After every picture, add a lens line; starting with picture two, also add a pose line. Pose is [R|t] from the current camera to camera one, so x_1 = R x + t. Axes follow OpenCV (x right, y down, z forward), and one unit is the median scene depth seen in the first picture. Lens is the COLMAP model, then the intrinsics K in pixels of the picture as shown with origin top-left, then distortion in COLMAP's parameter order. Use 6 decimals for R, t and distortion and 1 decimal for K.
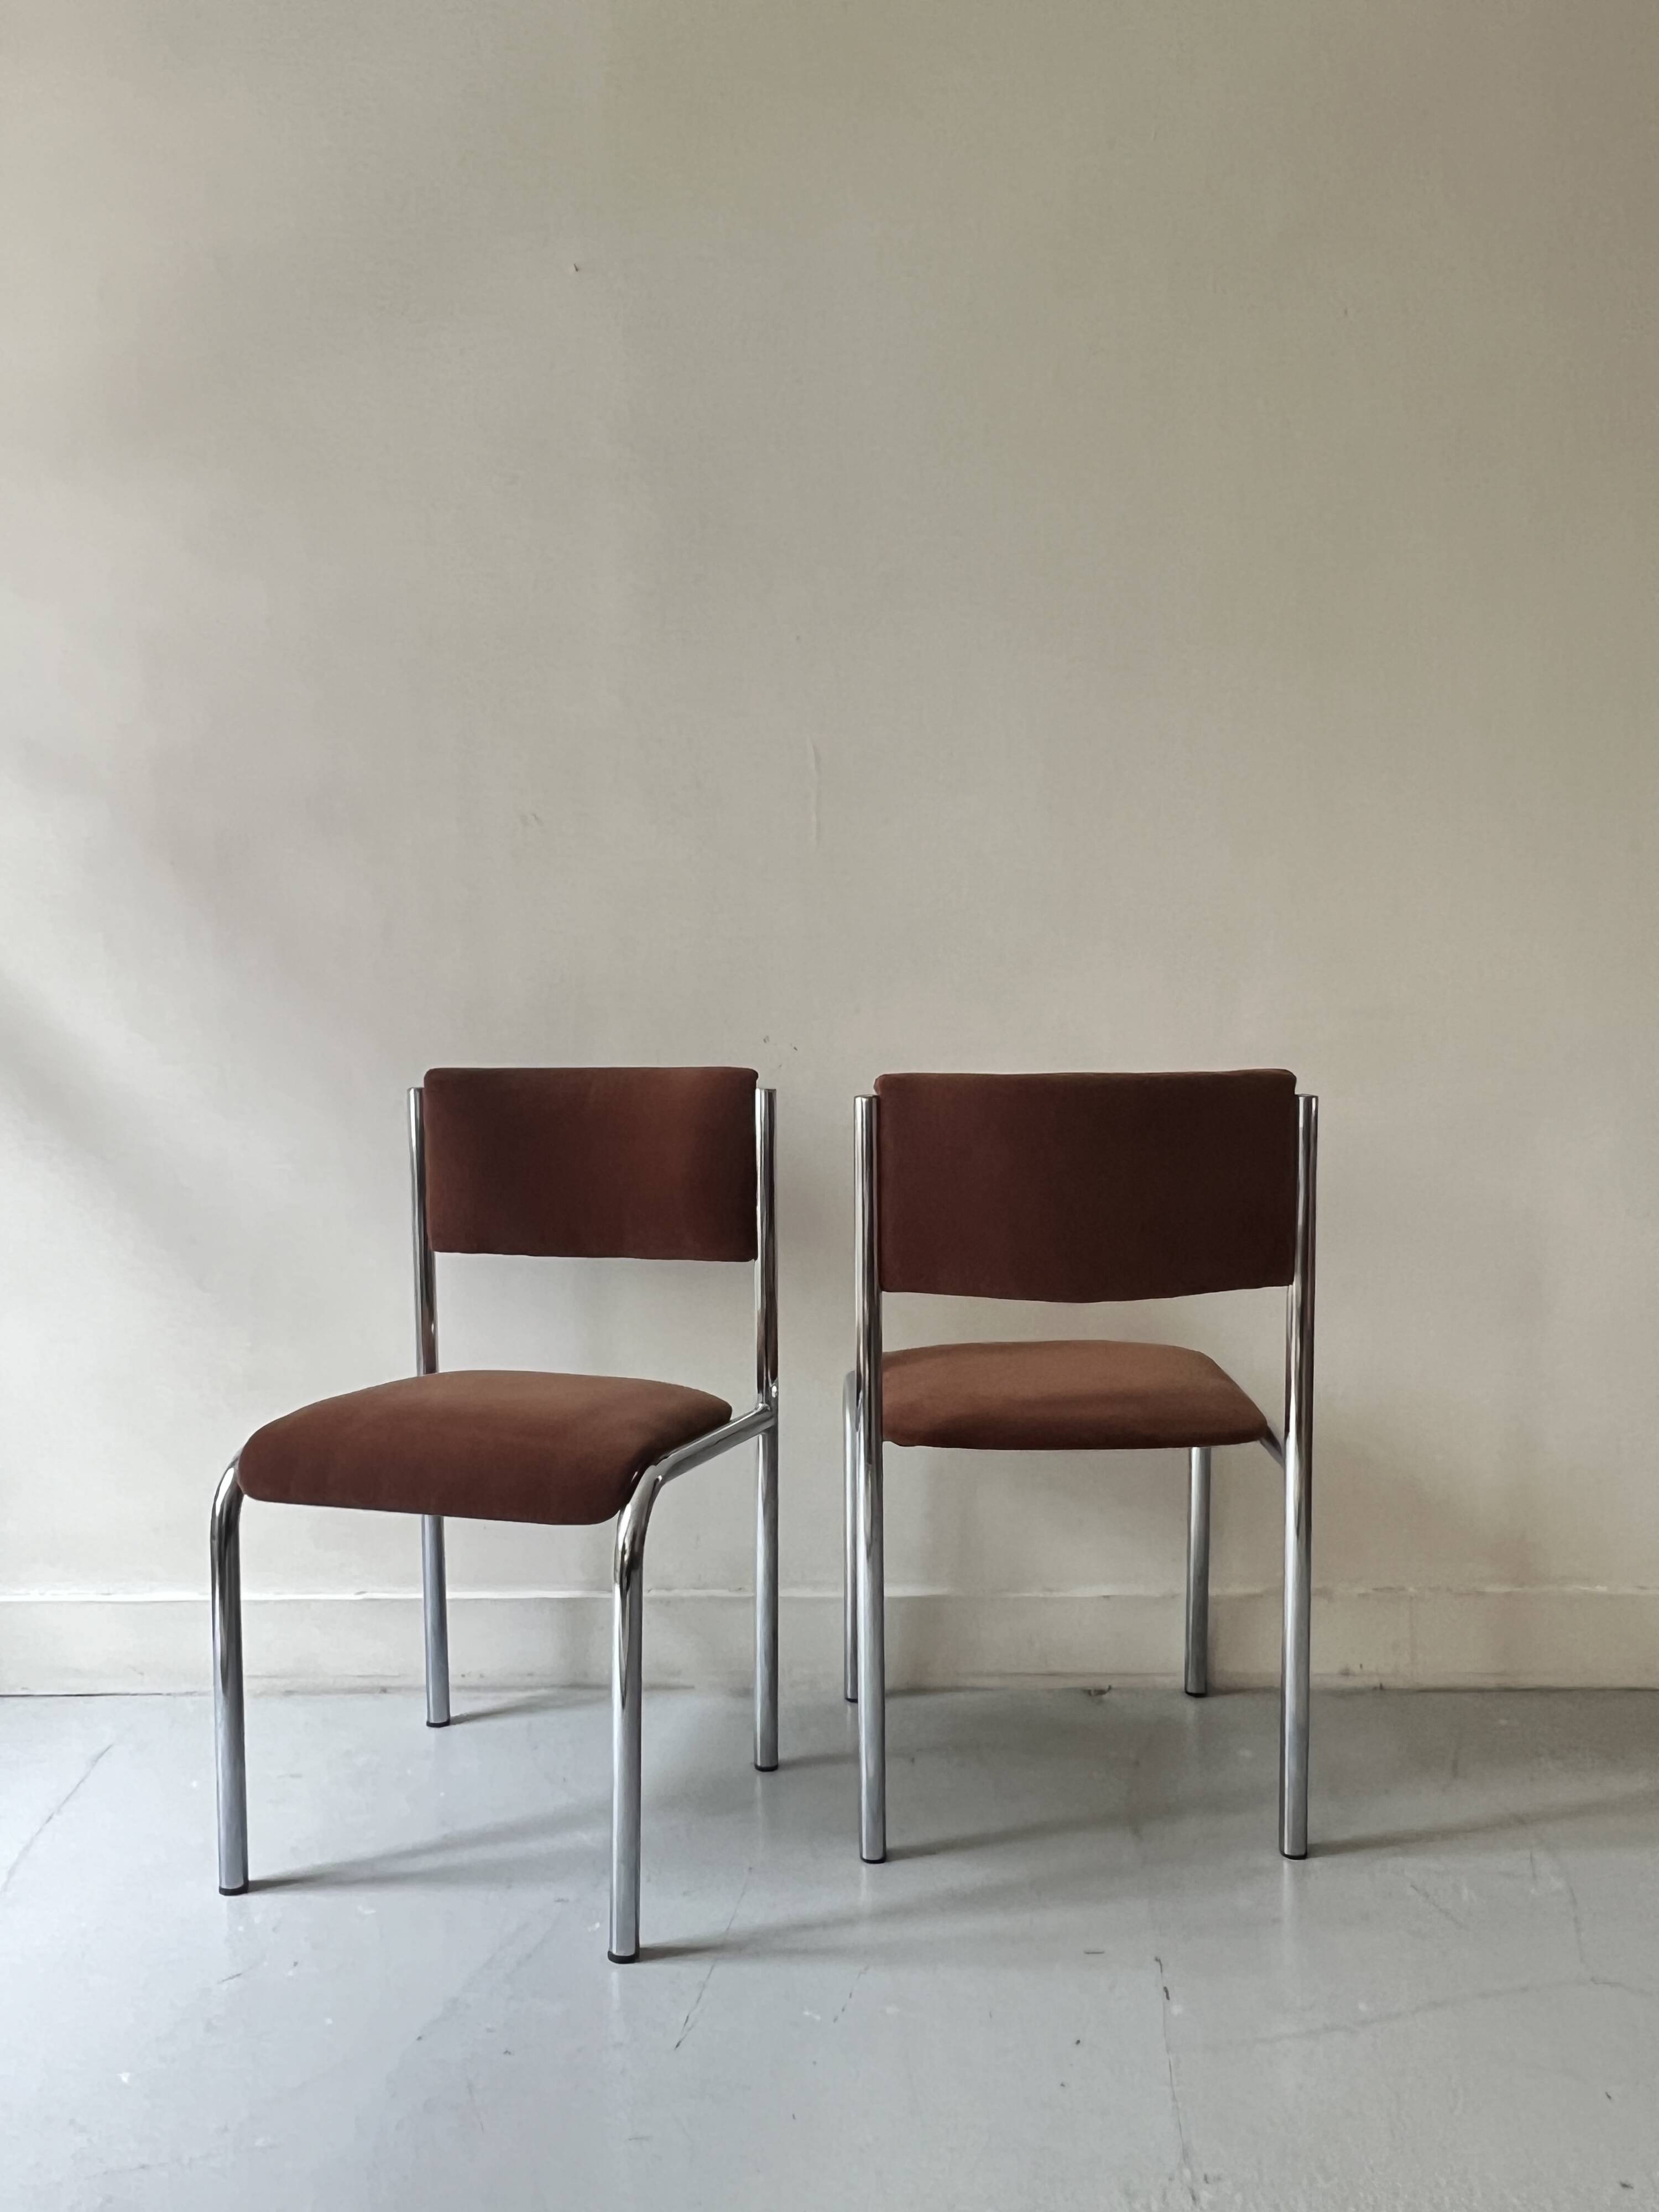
lens RADIAL K [[1629.2, 0, 827.9], [0, 1629.2, 1038.7], [0, 0, 1]] dist [-0.006740, -0.004411]
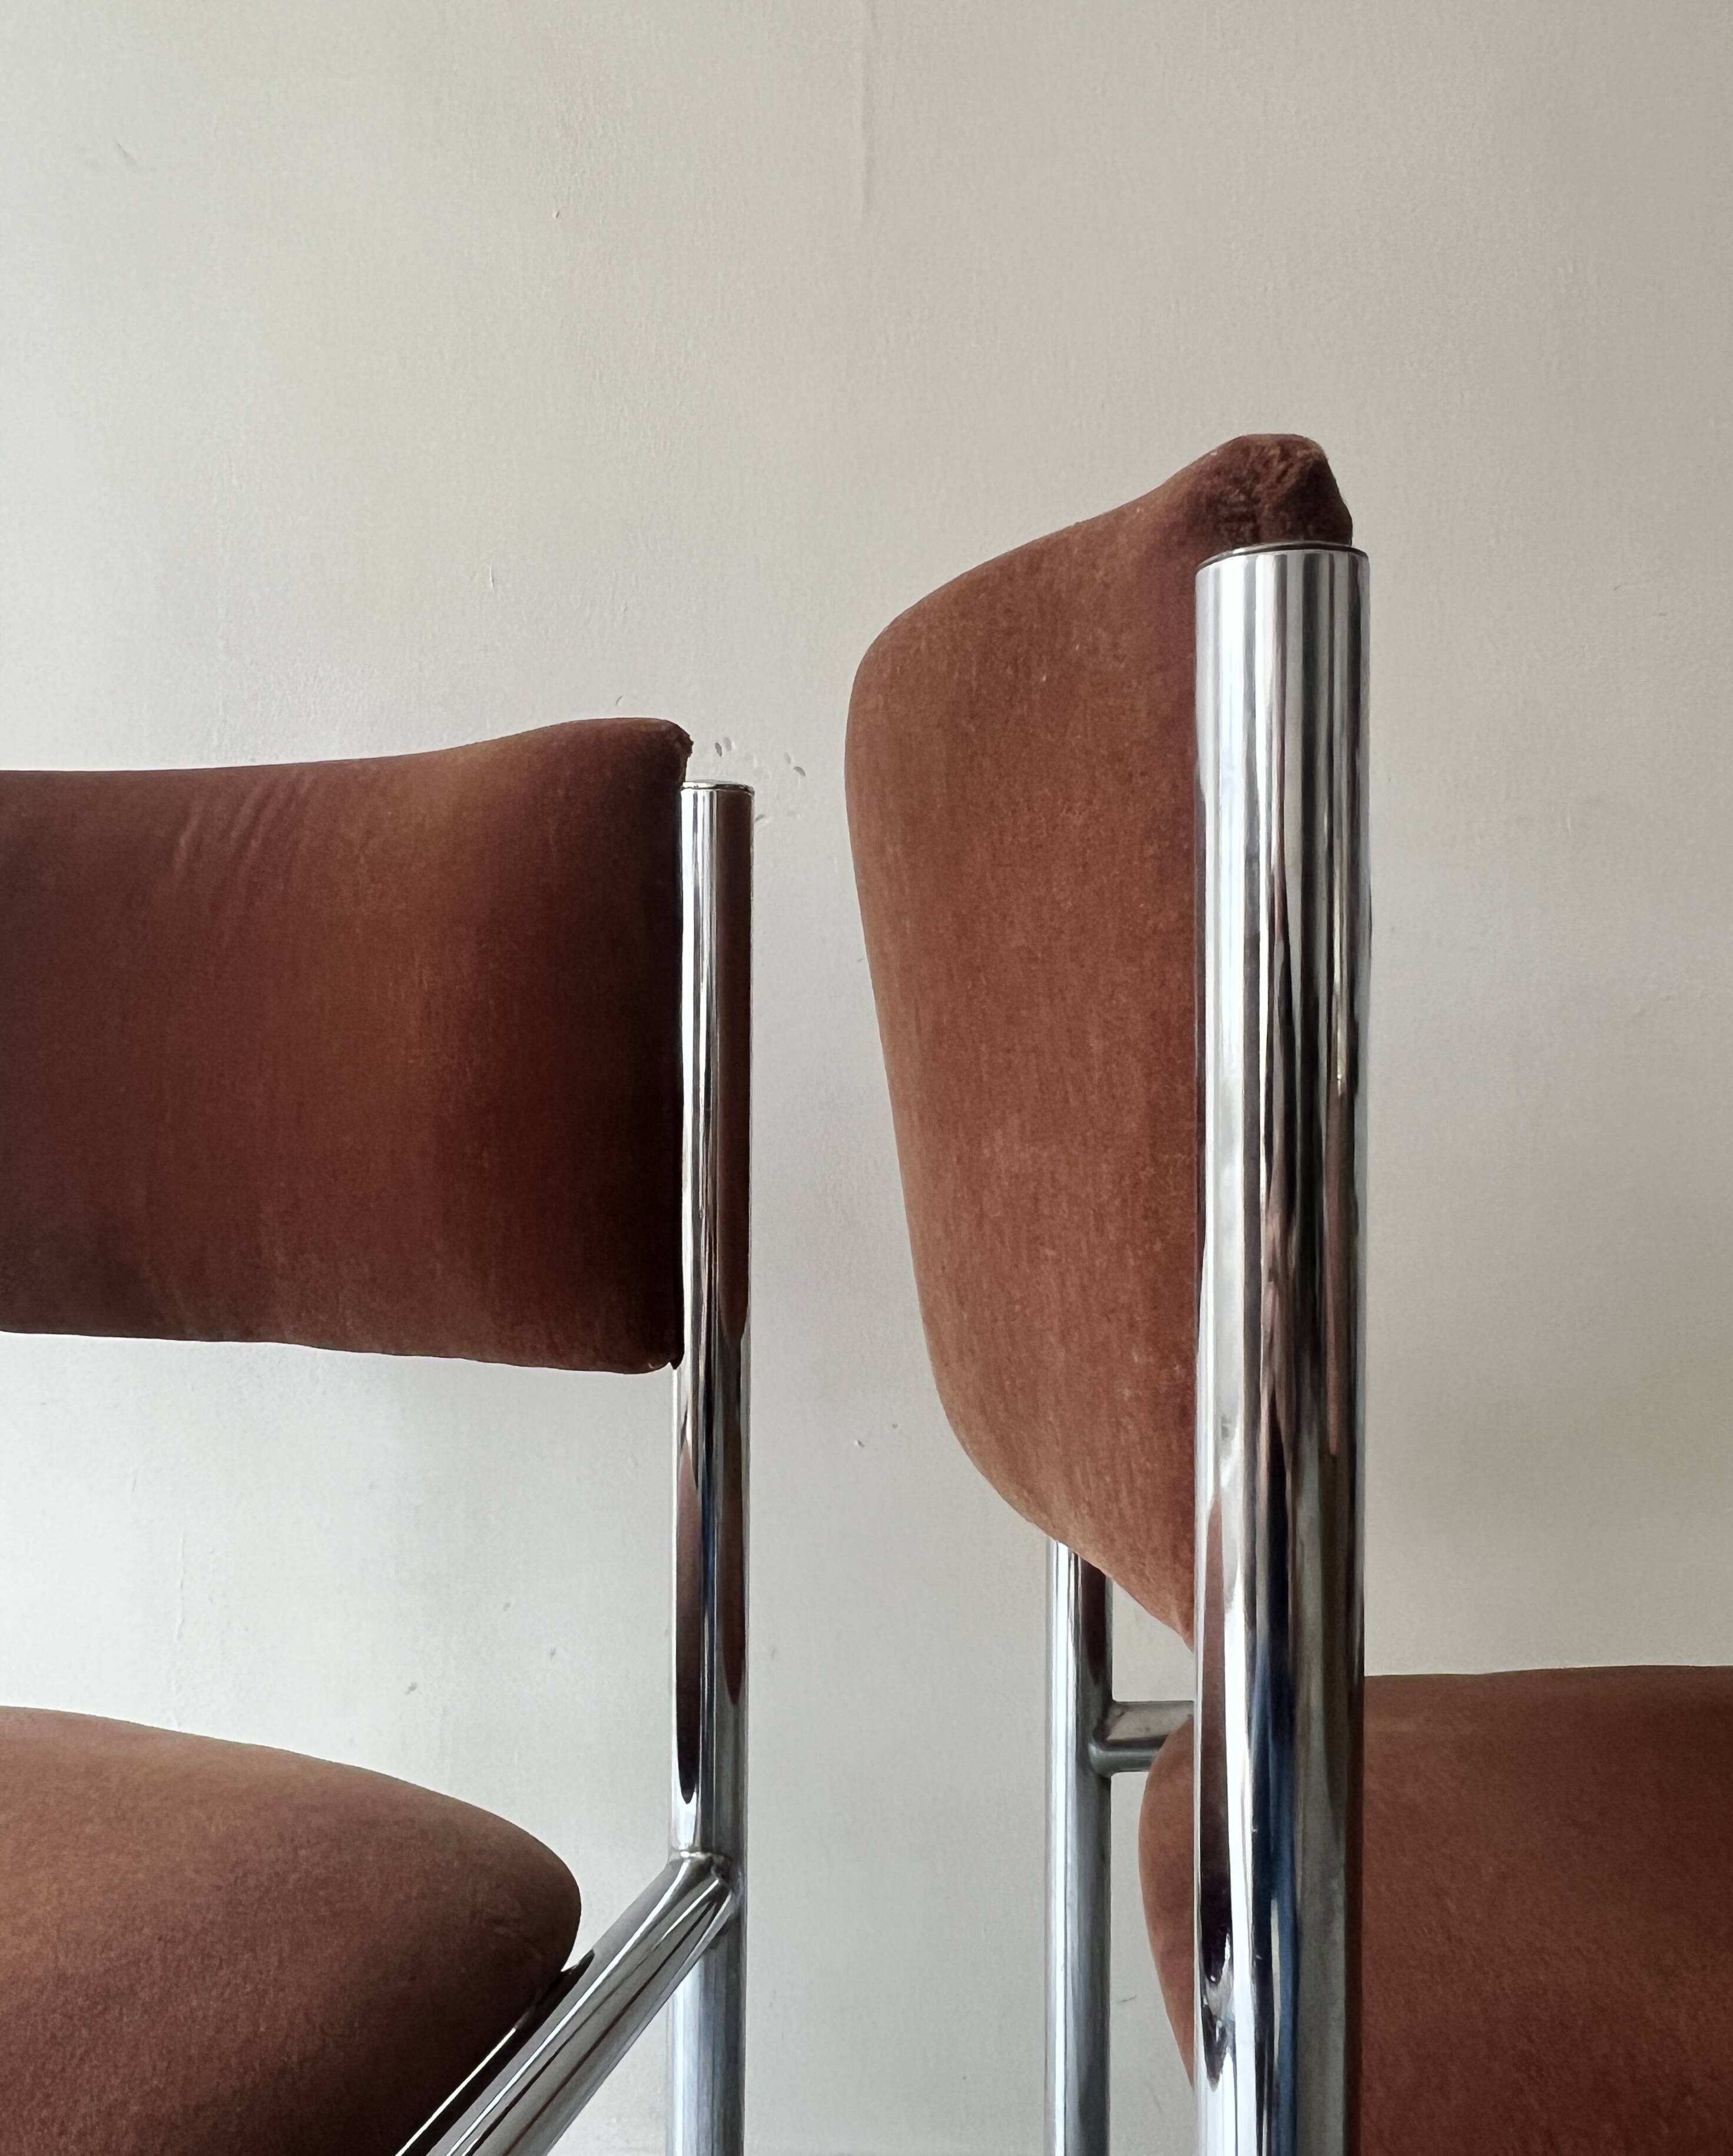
lens RADIAL K [[1663.0, 0, 866.5], [0, 1663.0, 1078.0], [0, 0, 1]] dist [-0.026172, 0.065094]
pose [[0.999353, 0.010390, 0.034429, -0.020638], [-0.011618, 0.999297, 0.035637, 0.072048], [-0.034034, -0.036014, 0.998772, 0.695920]]
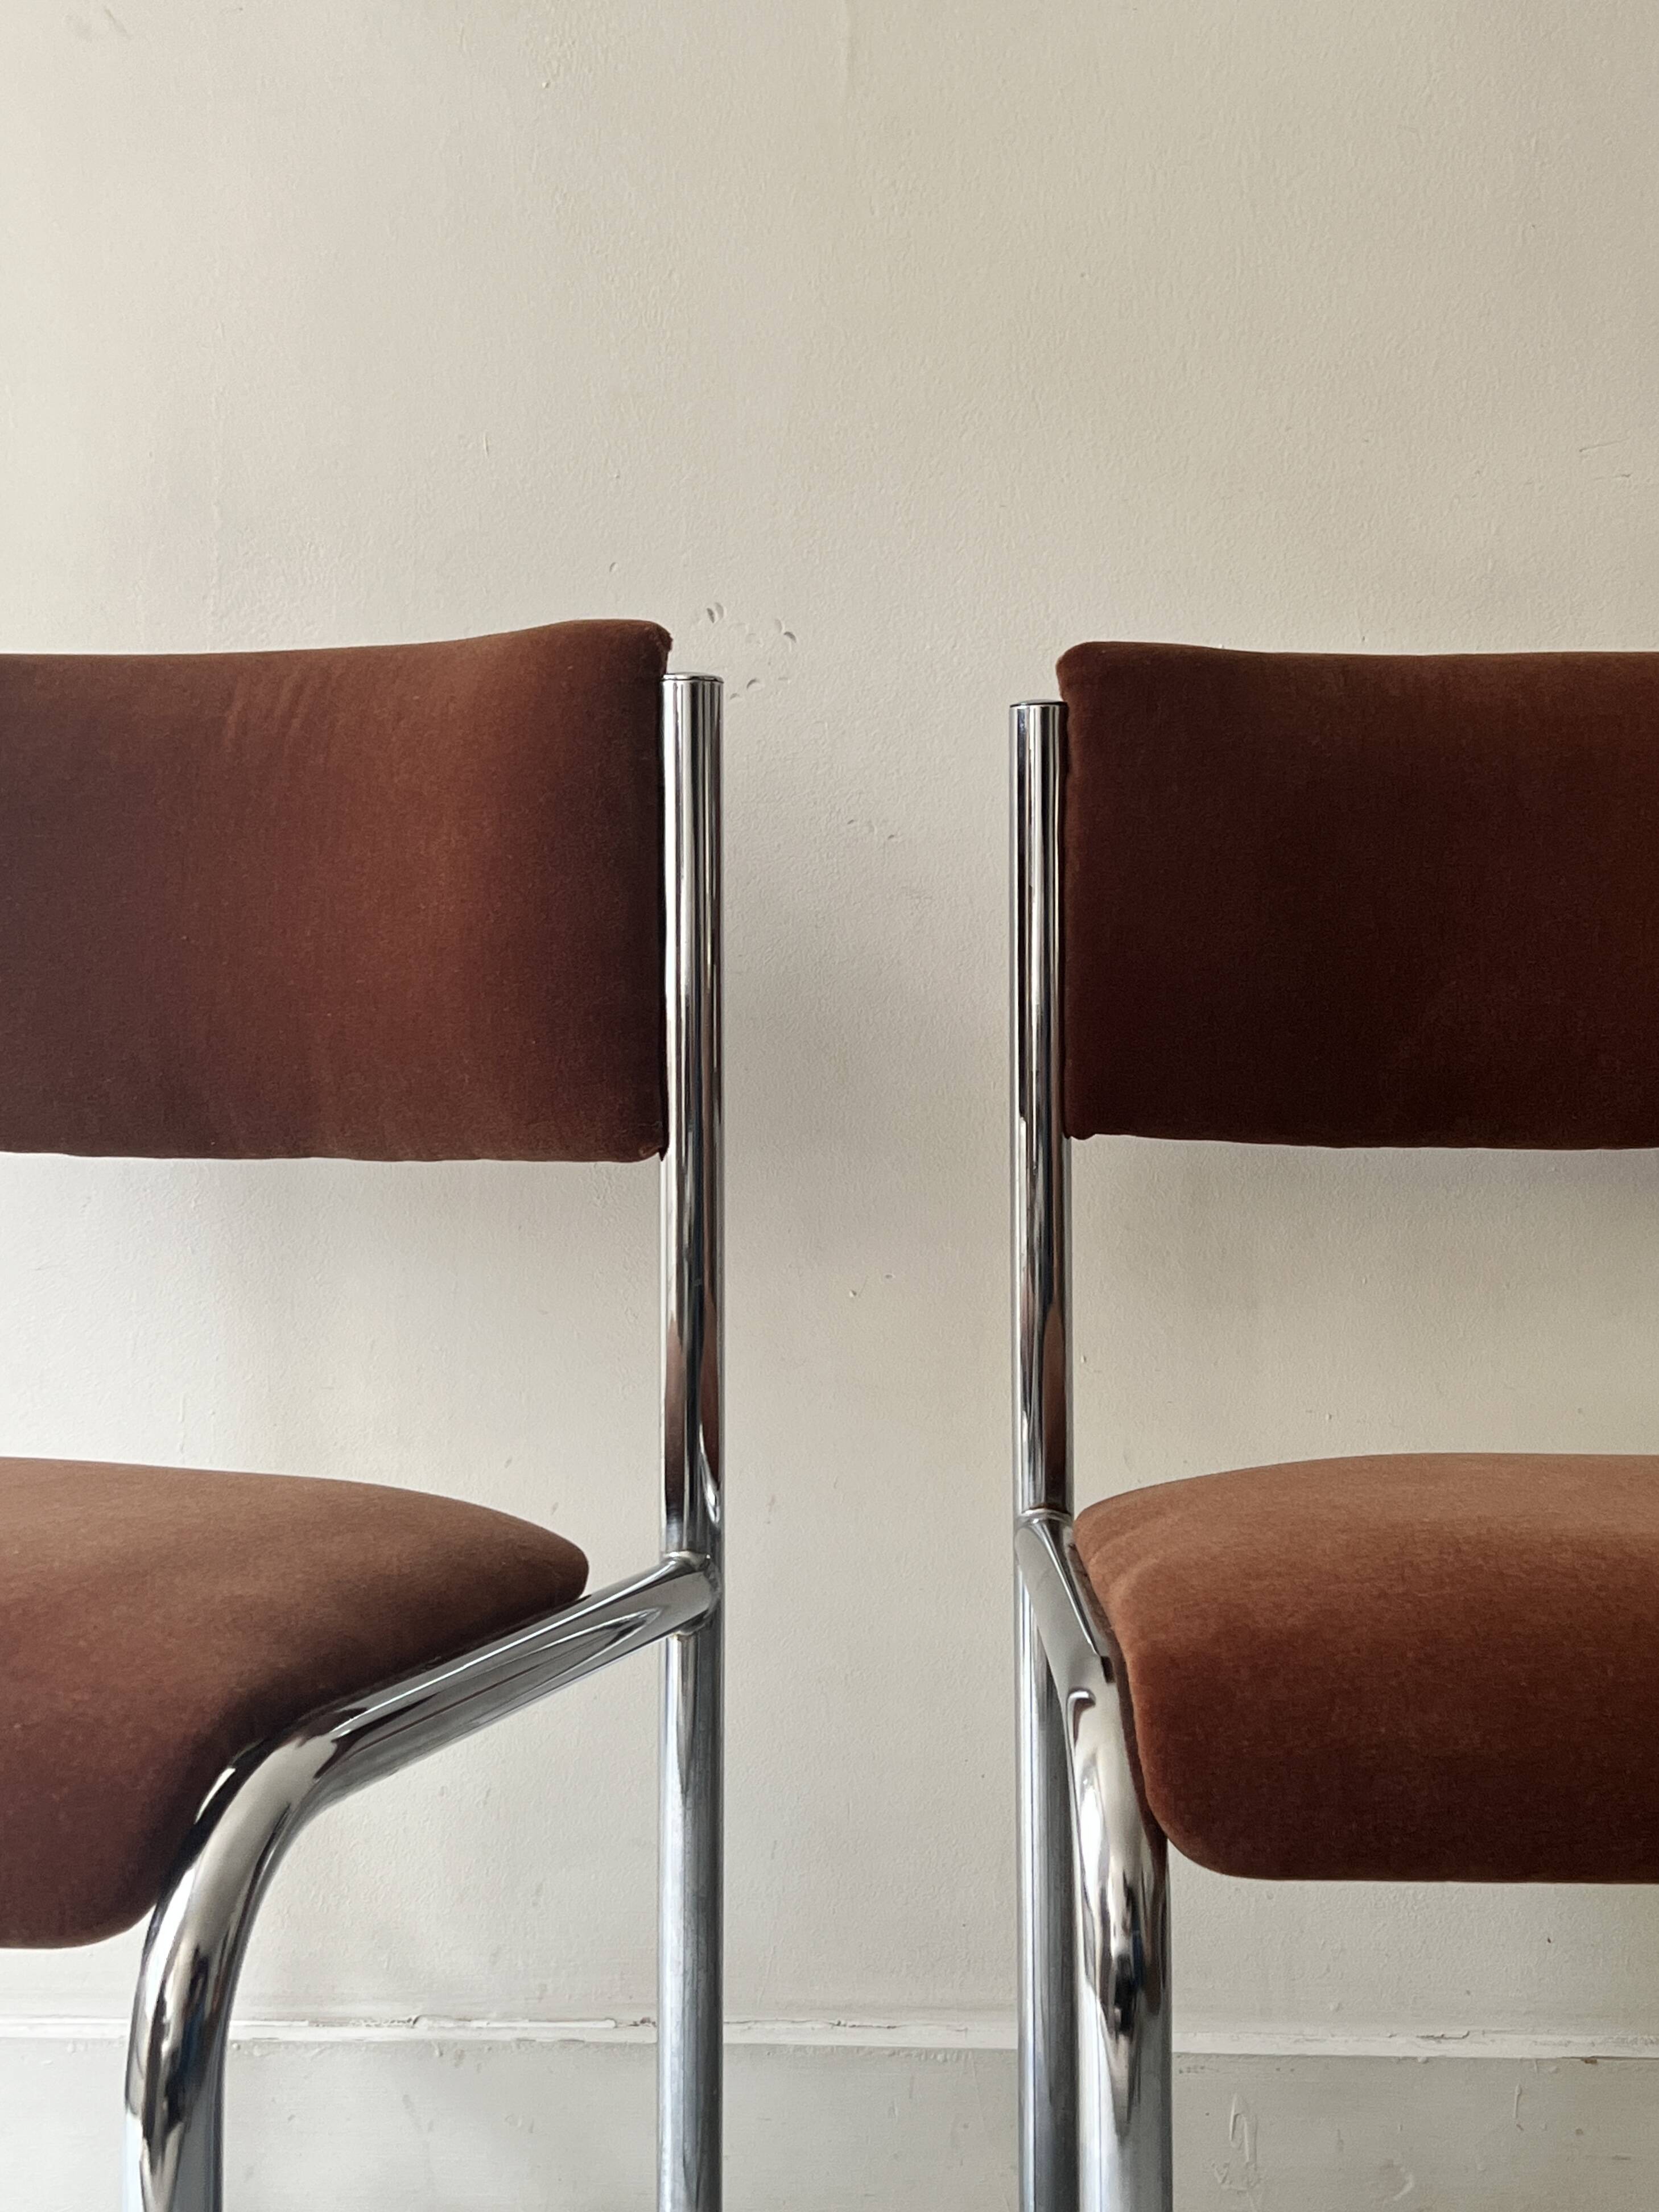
lens RADIAL K [[2798.9, 0, 829.5], [0, 2798.9, 1106.0], [0, 0, 1]] dist [0.179480, -0.580234]
pose [[0.999477, 0.005583, -0.031868, 0.012227], [-0.003465, 0.997805, 0.066129, 0.083183], [0.032167, -0.065984, 0.997302, 0.380088]]
